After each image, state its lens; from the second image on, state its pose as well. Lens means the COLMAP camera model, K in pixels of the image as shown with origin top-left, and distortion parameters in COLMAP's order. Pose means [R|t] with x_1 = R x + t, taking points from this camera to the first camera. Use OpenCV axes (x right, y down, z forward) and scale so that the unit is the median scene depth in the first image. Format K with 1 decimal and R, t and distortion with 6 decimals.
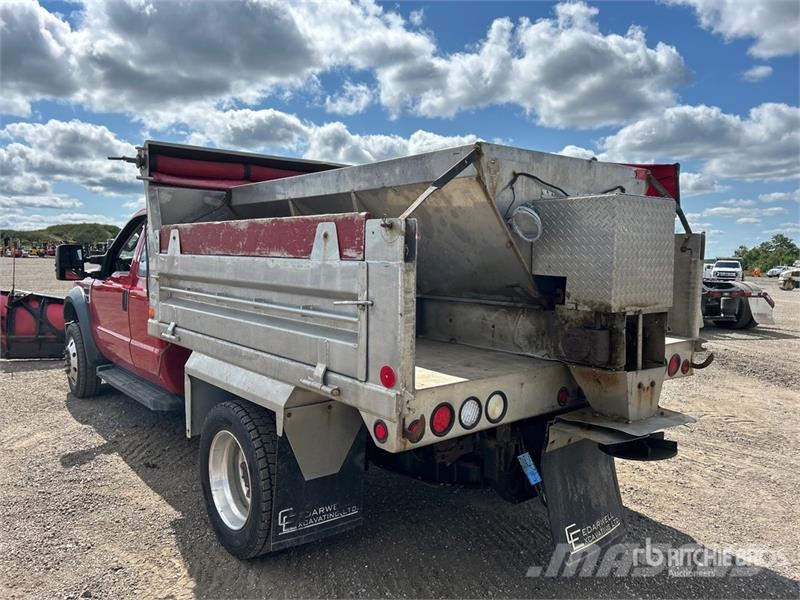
lens RADIAL K [[601.6, 0, 404.0], [0, 601.6, 303.8], [0, 0, 1]] dist [0.065634, -0.052472]
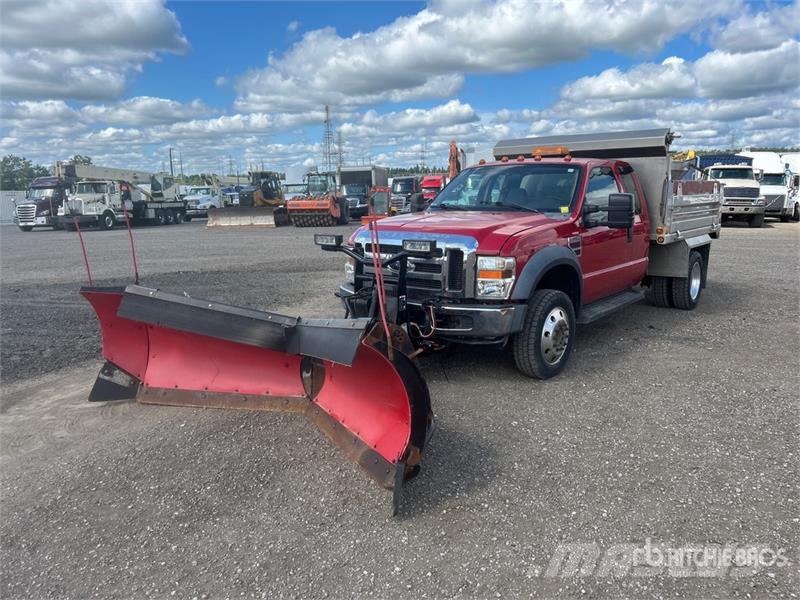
lens RADIAL K [[608.3, 0, 405.4], [0, 608.3, 297.9], [0, 0, 1]] dist [0.057619, -0.062107]
pose [[-0.192741, -0.181982, 0.964227, -3.011648], [0.093060, 0.974833, 0.202586, -0.336838], [-0.976827, 0.128778, -0.170955, 3.100427]]
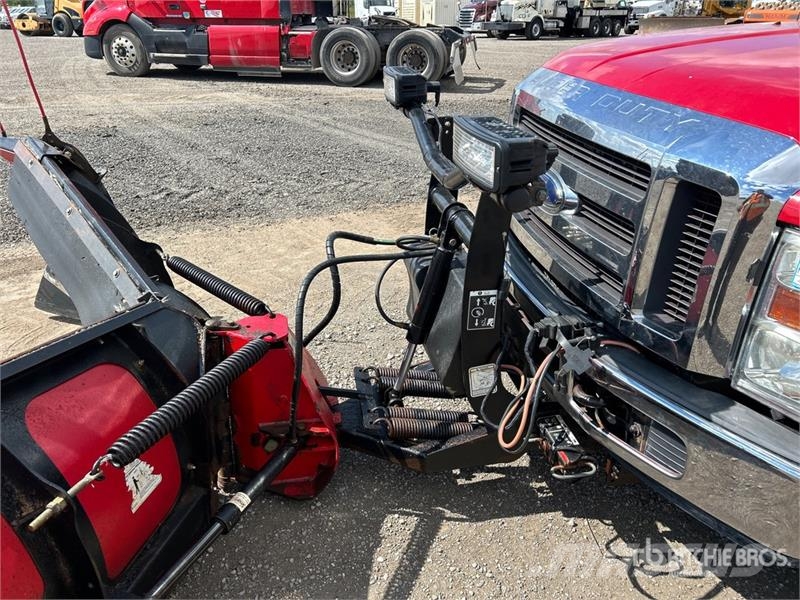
lens RADIAL K [[601.6, 0, 402.9], [0, 601.6, 293.3], [0, 0, 1]] dist [0.065634, -0.052472]
pose [[0.493731, -0.387364, 0.778575, -1.768305], [0.074336, 0.910833, 0.406026, -0.217368], [-0.866432, -0.142592, 0.478501, 2.592659]]
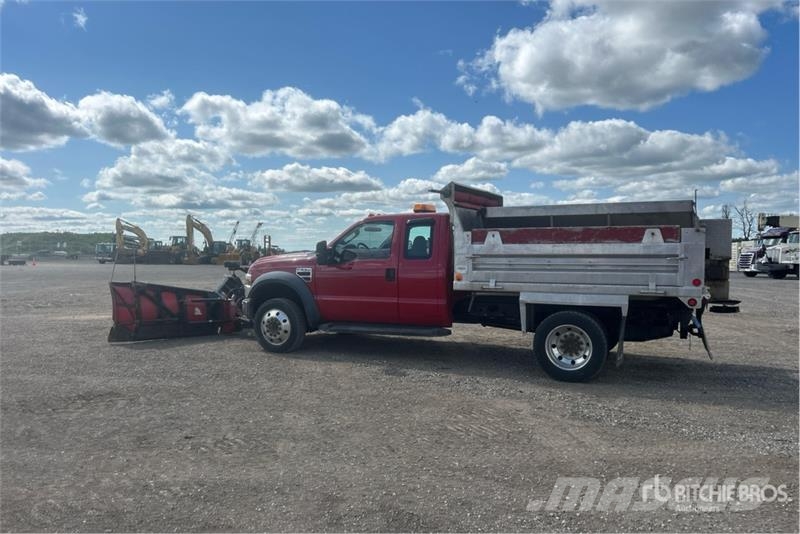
lens RADIAL K [[612.6, 0, 416.7], [0, 612.6, 285.9], [0, 0, 1]] dist [0.041781, -0.059060]
pose [[0.897336, -0.044475, 0.439102, -1.978704], [0.052615, 0.998595, -0.006377, 0.066562], [-0.438201, 0.028826, 0.898415, -0.831969]]
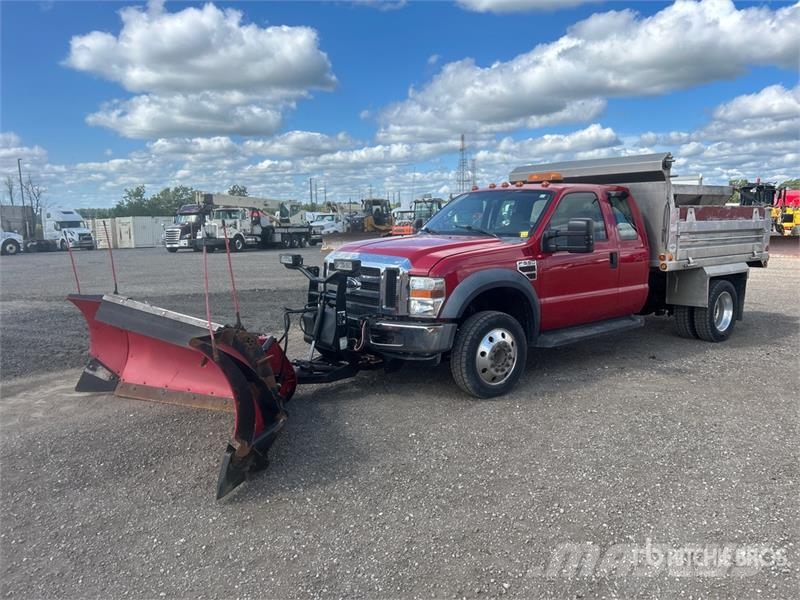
lens RADIAL K [[608.3, 0, 409.2], [0, 608.3, 297.6], [0, 0, 1]] dist [0.057619, -0.062107]
pose [[0.018537, -0.143415, 0.989489, -3.182554], [0.095696, 0.985370, 0.141025, -0.275441], [-0.995238, 0.092076, 0.031990, 2.520735]]
